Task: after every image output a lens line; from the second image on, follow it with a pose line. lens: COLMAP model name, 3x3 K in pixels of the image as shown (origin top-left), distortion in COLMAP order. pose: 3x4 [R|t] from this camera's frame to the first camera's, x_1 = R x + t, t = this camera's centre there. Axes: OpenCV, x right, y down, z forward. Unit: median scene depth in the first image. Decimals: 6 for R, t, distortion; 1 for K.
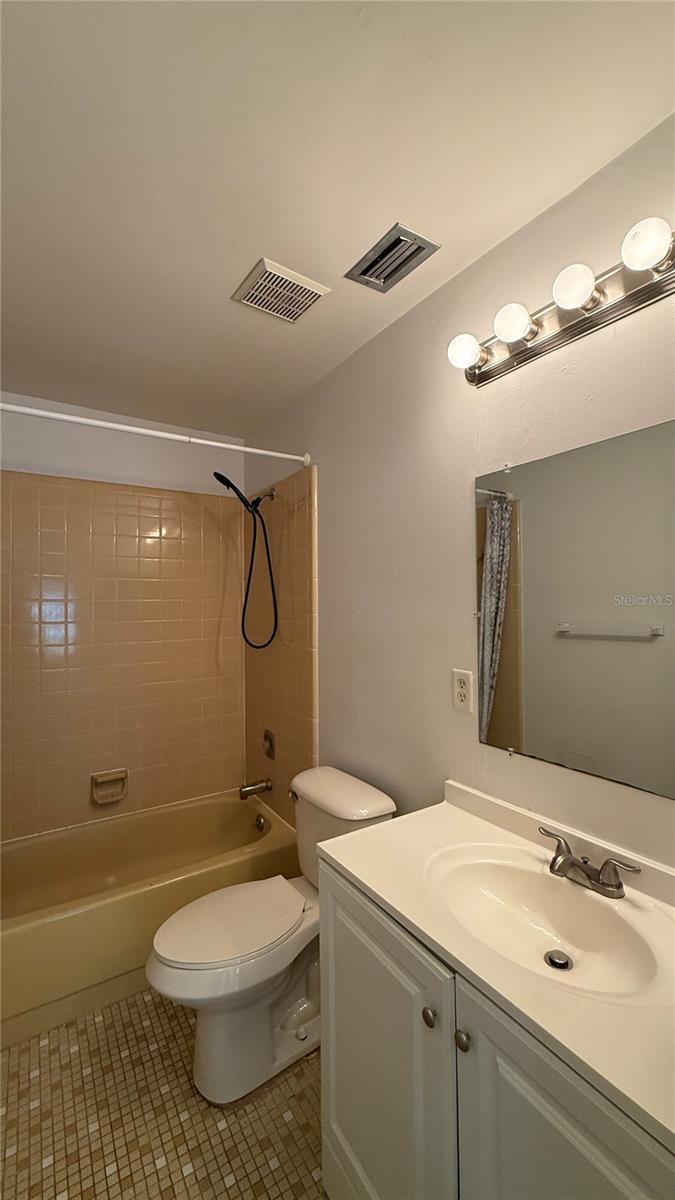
lens RADIAL K [[484.6, 0, 342.9], [0, 484.6, 595.6], [0, 0, 1]] dist [-0.000579, -0.000071]
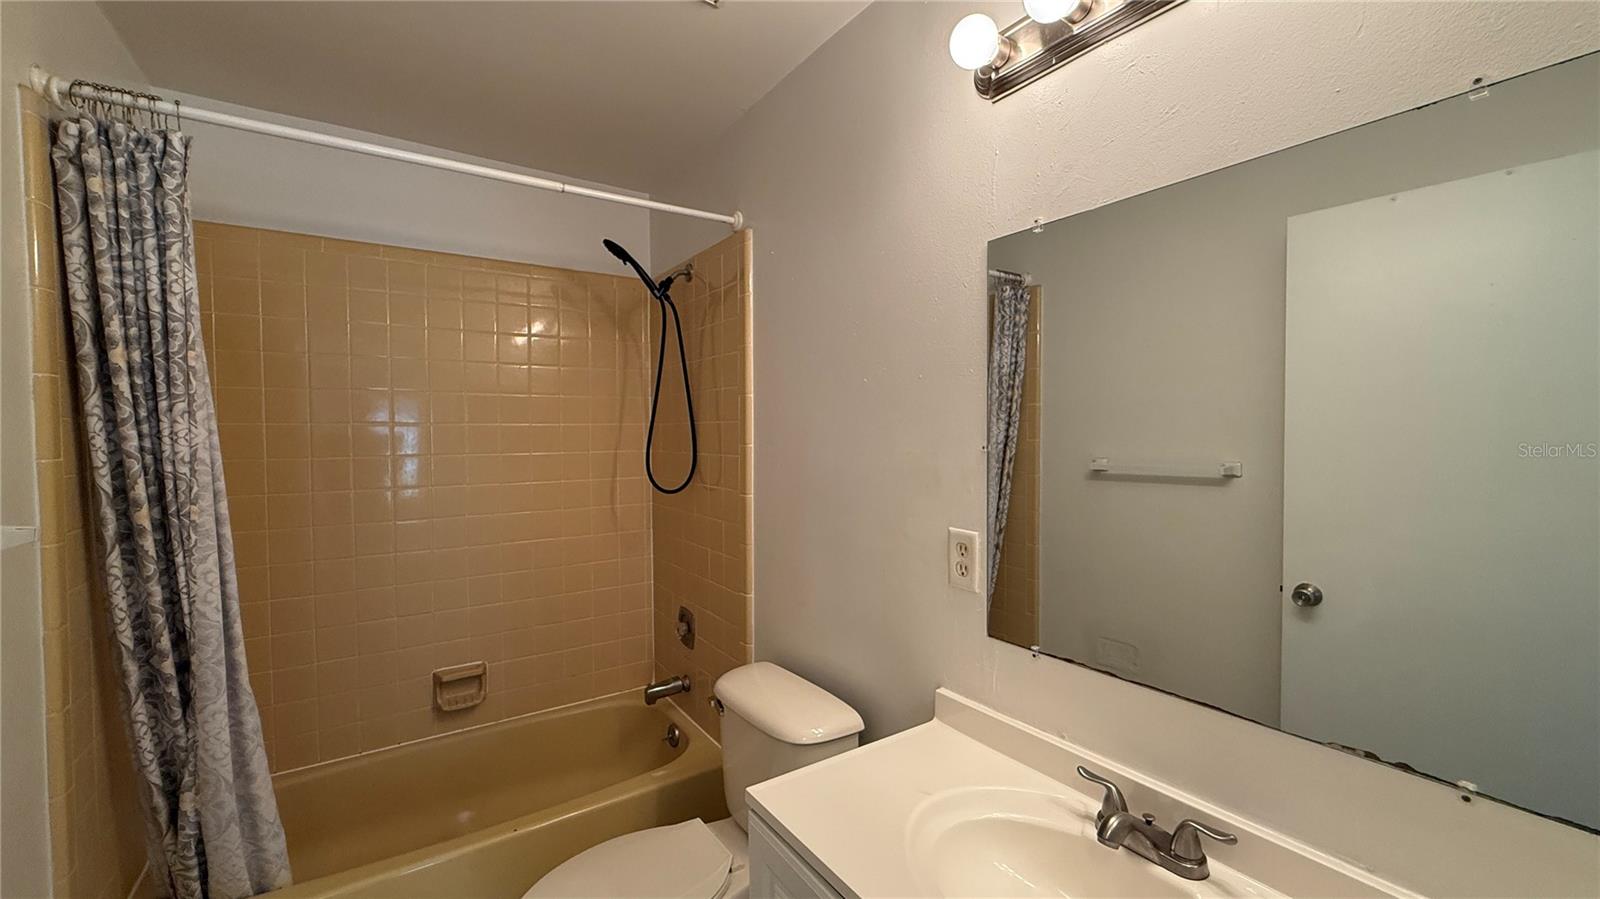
lens RADIAL K [[646.2, 0, 799.9], [0, 646.2, 444.9], [0, 0, 1]] dist [-0.000579, -0.000071]
pose [[0.999957, 0.003214, 0.008746, 0.005897], [-0.003561, 0.999193, 0.040005, 0.000136], [-0.008610, -0.040035, 0.999161, 0.065132]]
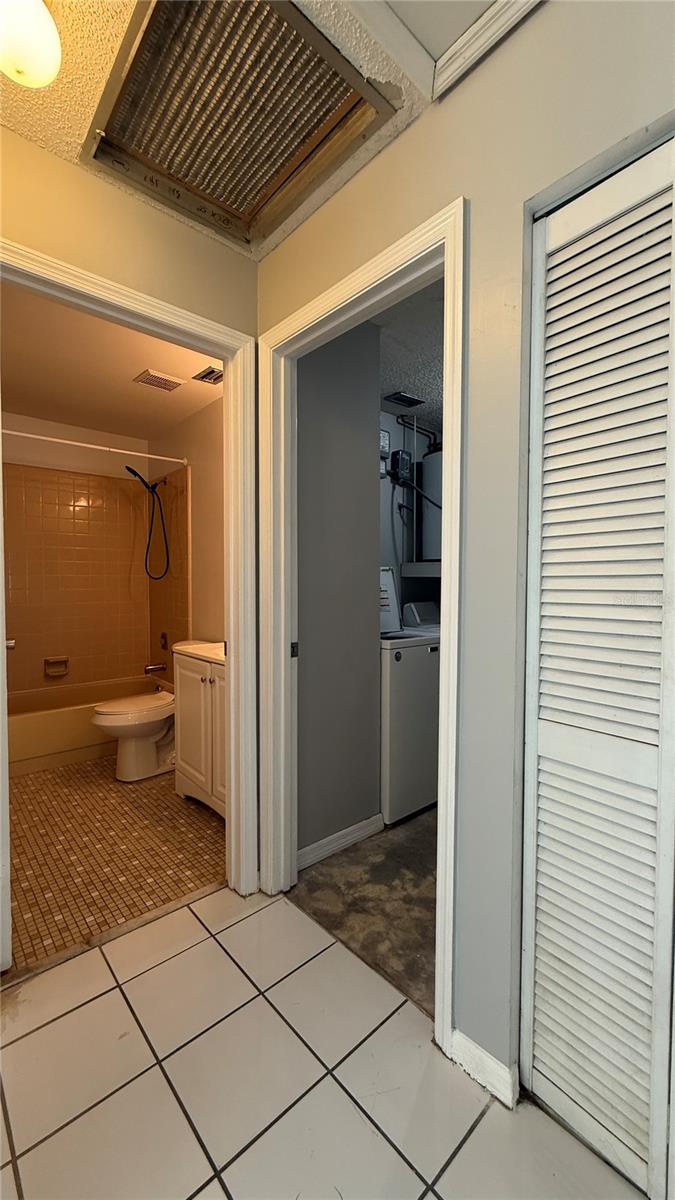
lens RADIAL K [[476.2, 0, 338.4], [0, 476.2, 597.8], [0, 0, 1]] dist [-0.001617, -0.000099]
pose [[0.989093, 0.007566, 0.147100, 0.191718], [-0.015844, 0.998350, 0.055190, 0.076626], [-0.146440, -0.056919, 0.987581, -0.648084]]
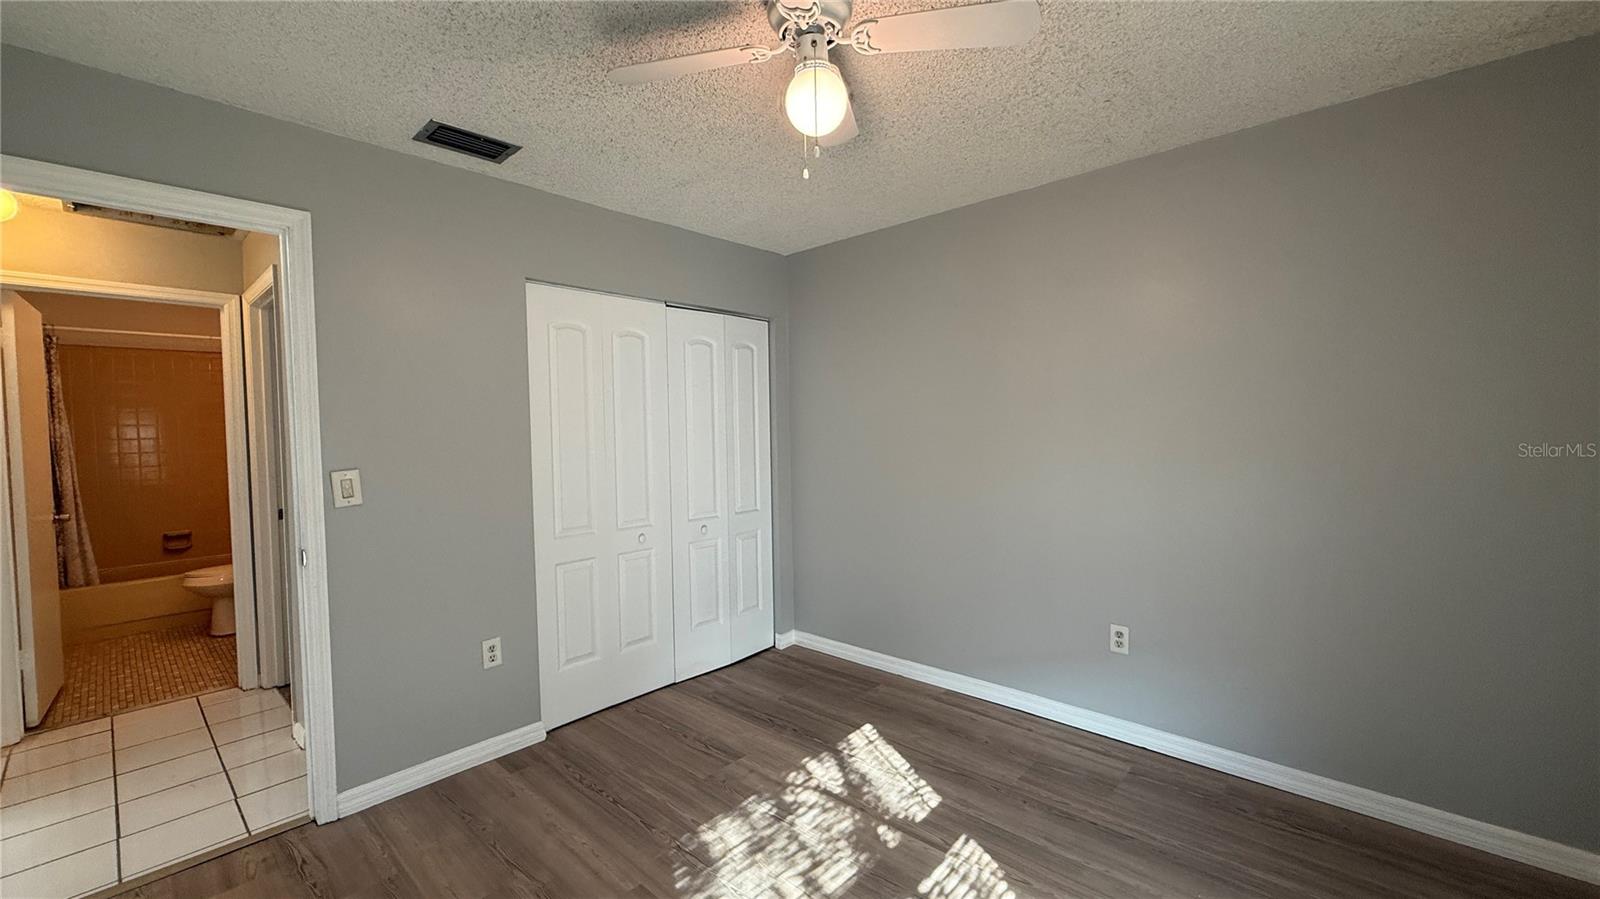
lens RADIAL K [[634.9, 0, 797.6], [0, 634.9, 449.1], [0, 0, 1]] dist [-0.001617, -0.000099]
pose [[0.970334, -0.014235, 0.241350, 1.039051], [0.001817, 0.998666, 0.051599, -0.016130], [-0.241762, -0.049630, 0.969065, -1.567893]]
